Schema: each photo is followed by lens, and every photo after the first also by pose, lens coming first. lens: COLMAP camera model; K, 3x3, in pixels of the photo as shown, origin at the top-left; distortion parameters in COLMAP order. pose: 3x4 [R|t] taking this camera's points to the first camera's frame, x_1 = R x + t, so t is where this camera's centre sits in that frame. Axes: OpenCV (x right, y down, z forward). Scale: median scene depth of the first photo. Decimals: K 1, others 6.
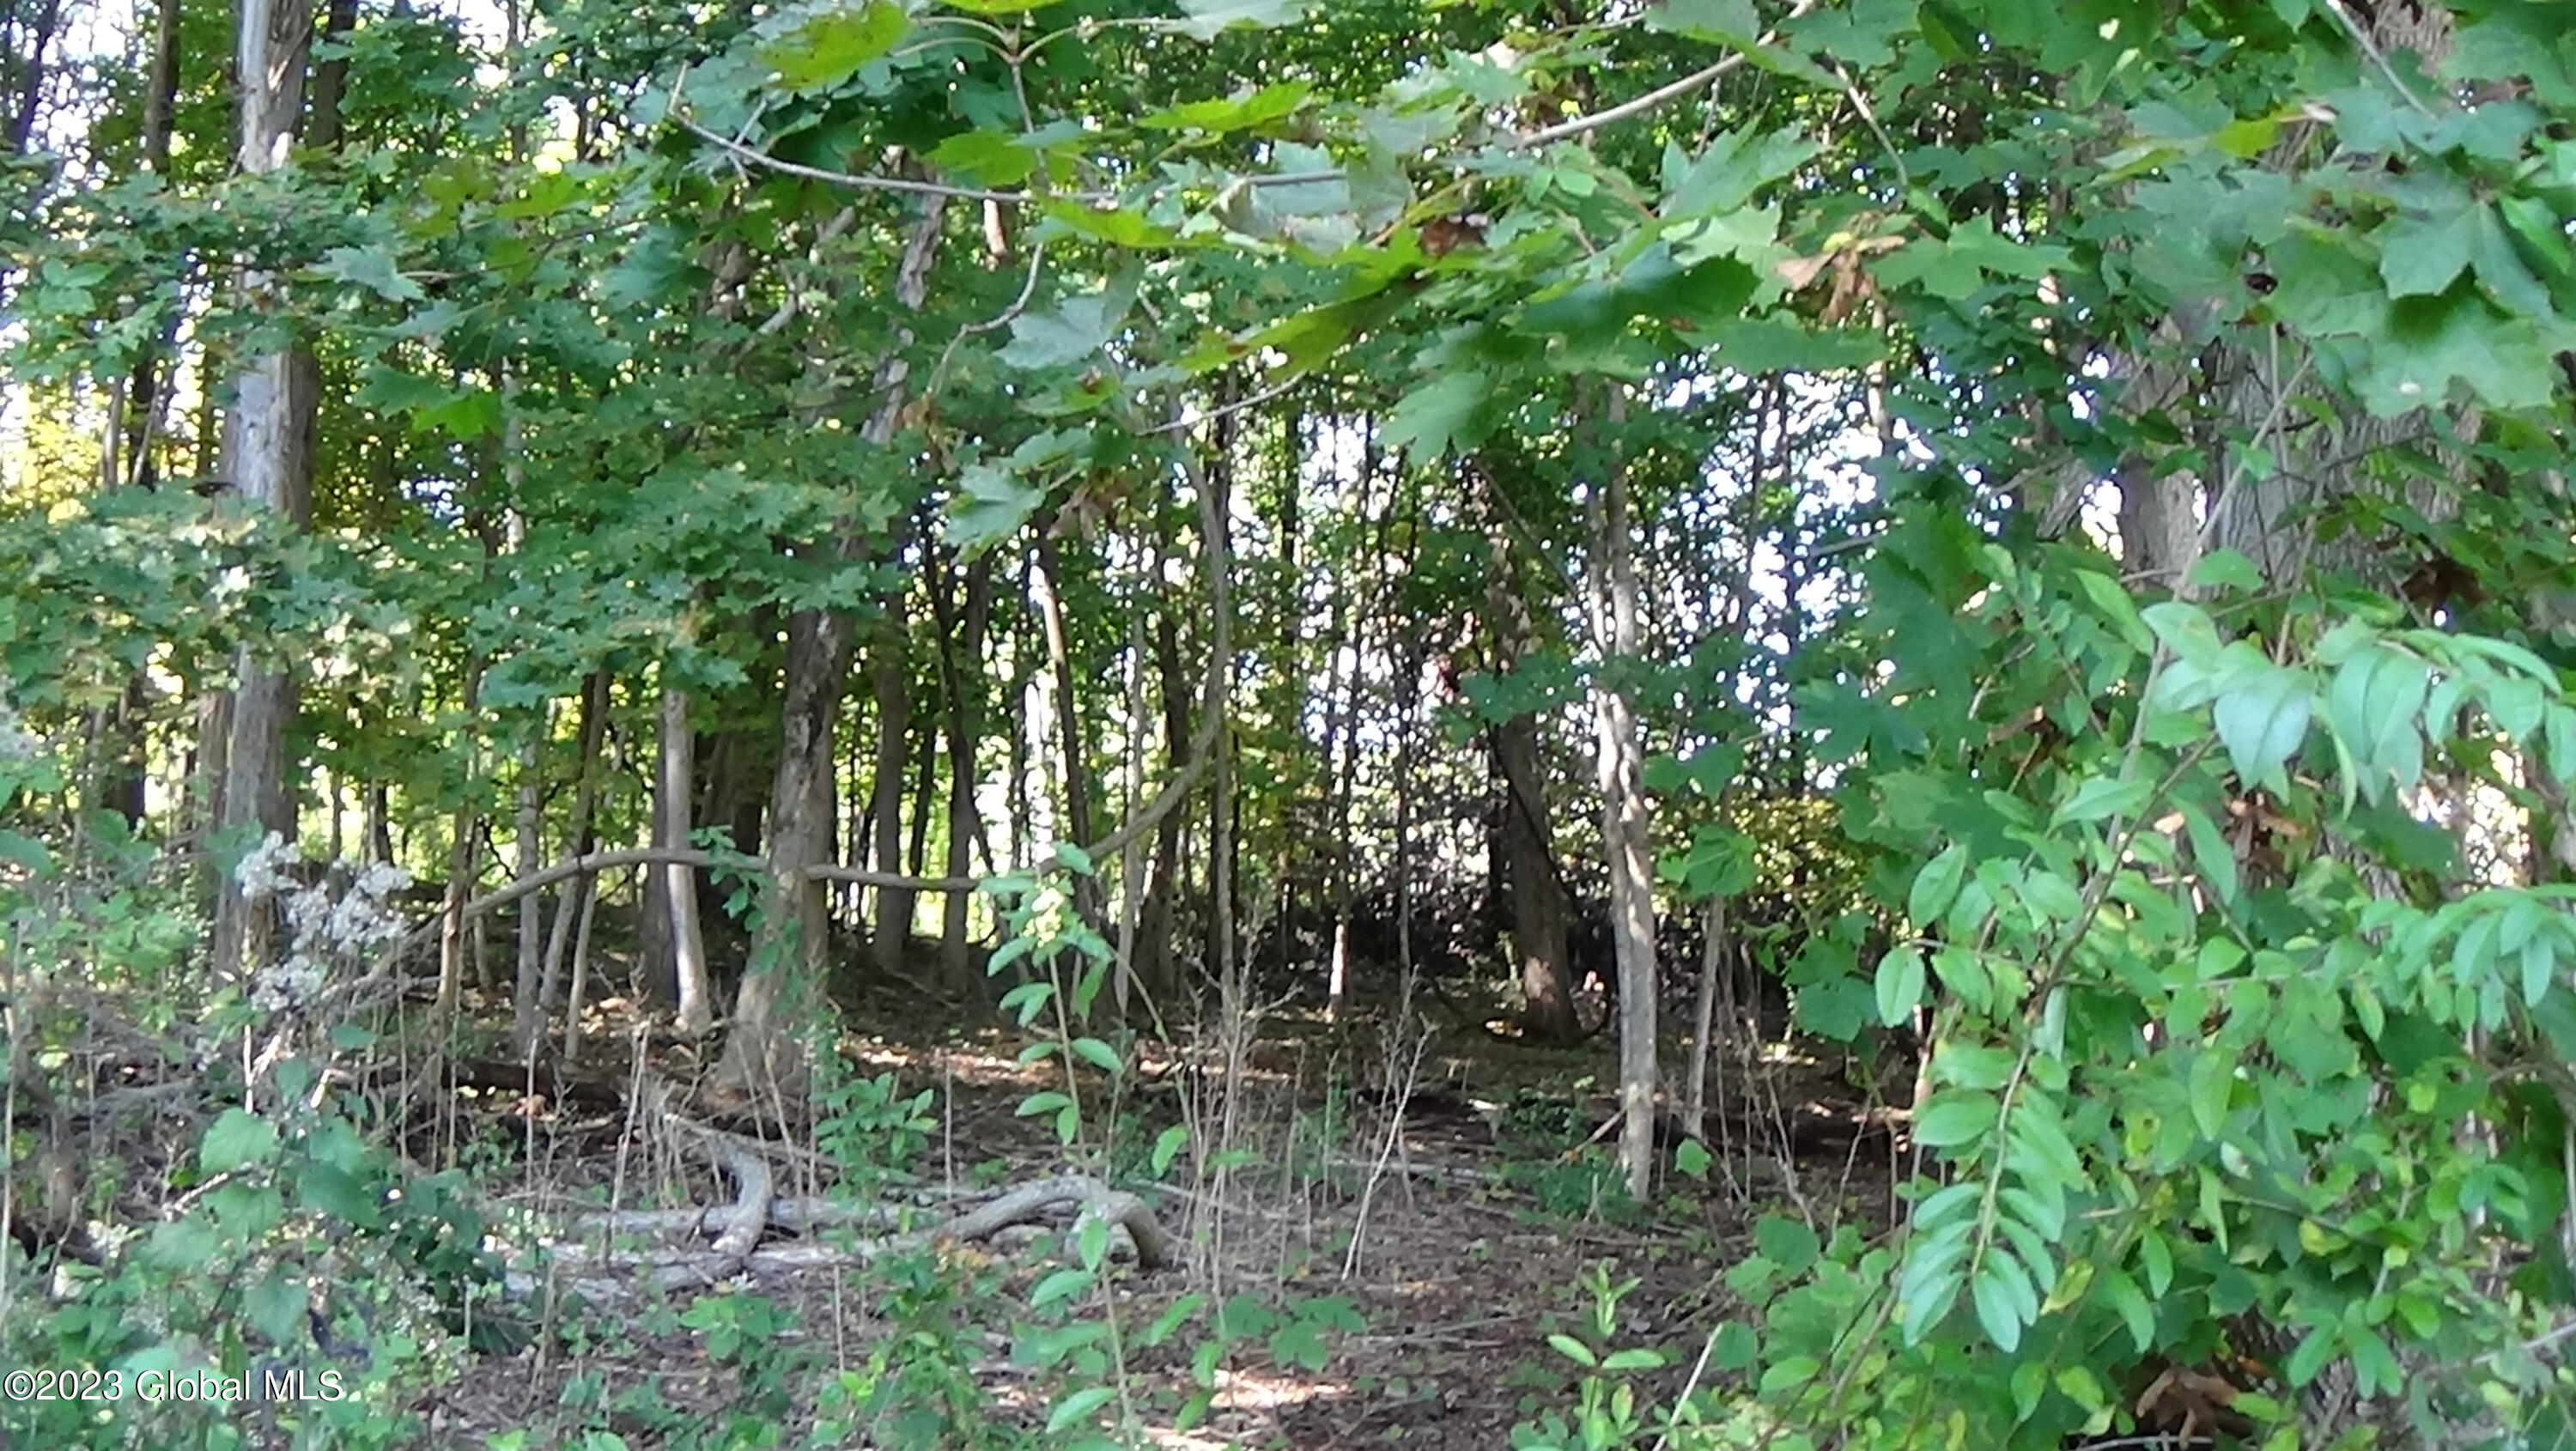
lens RADIAL K [[2557.1, 0, 1276.3], [0, 2557.1, 890.3], [0, 0, 1]] dist [-0.296402, -0.001642]
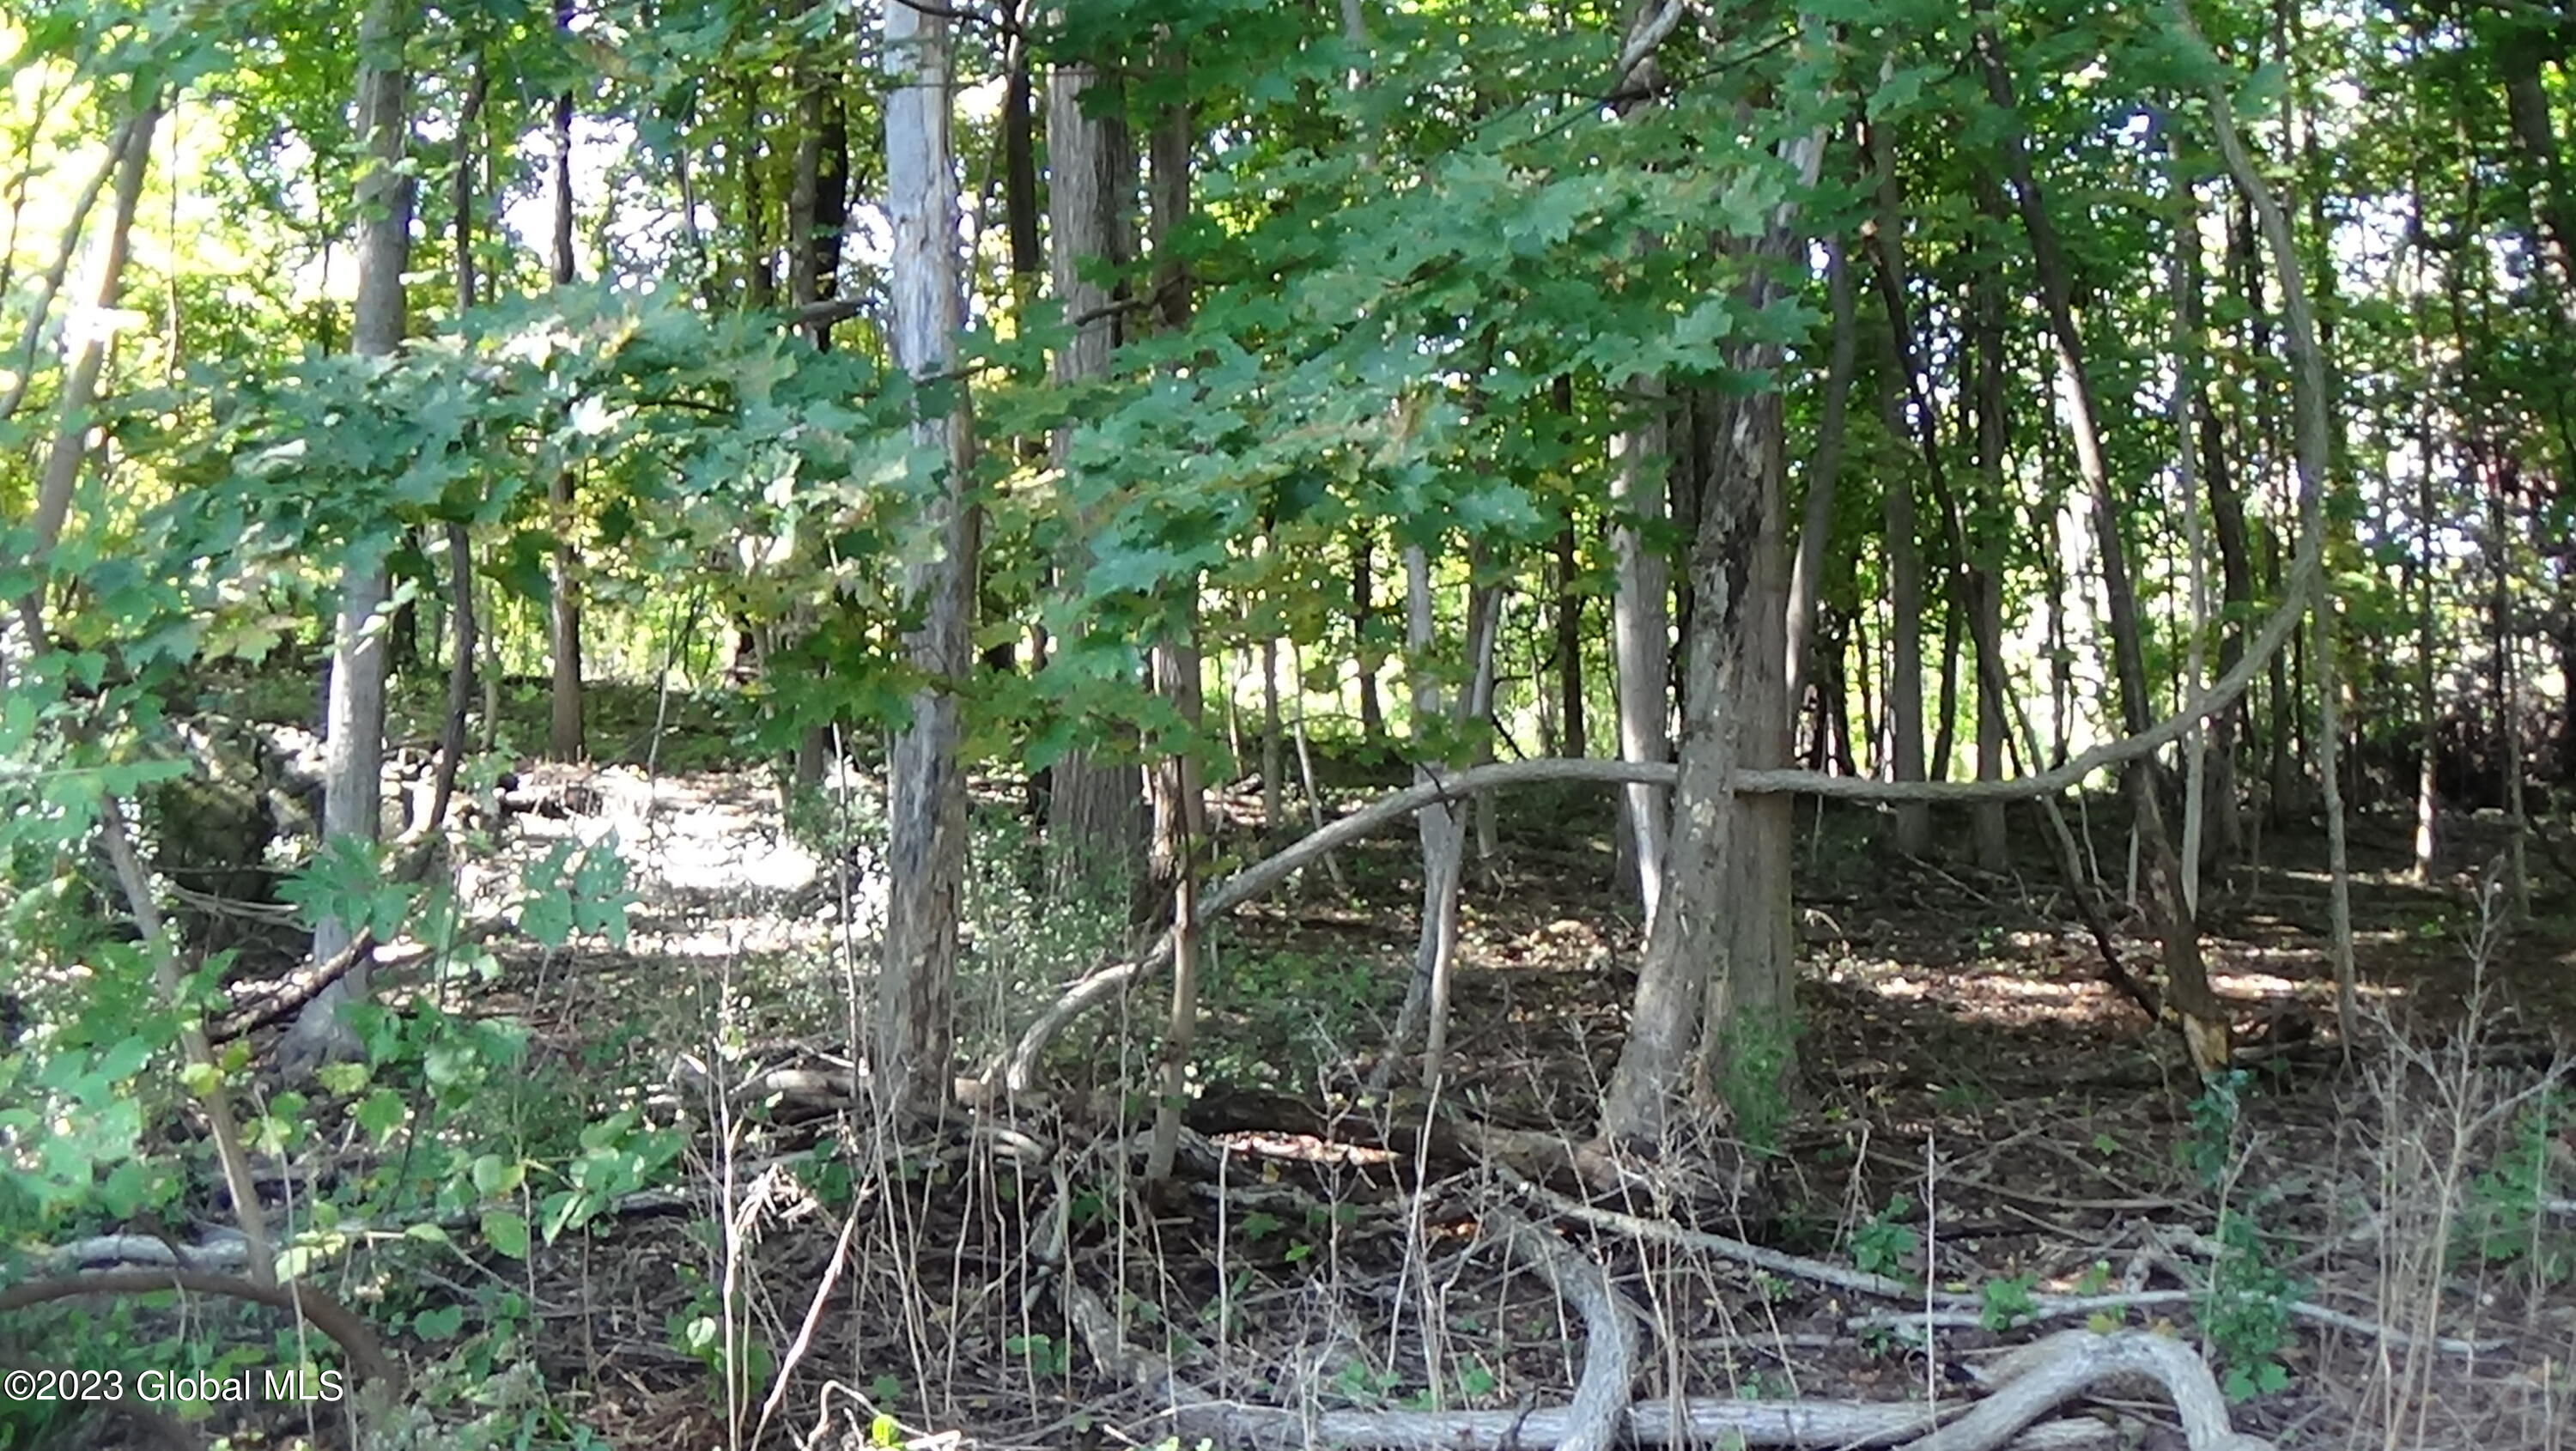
lens RADIAL K [[2557.1, 0, 1276.3], [0, 2557.1, 890.3], [0, 0, 1]] dist [-0.296402, -0.001642]
pose [[0.916044, -0.030840, -0.399890, -0.017557], [0.055778, 0.997146, 0.050872, -0.014180], [0.397180, -0.068906, 0.915150, 0.202255]]
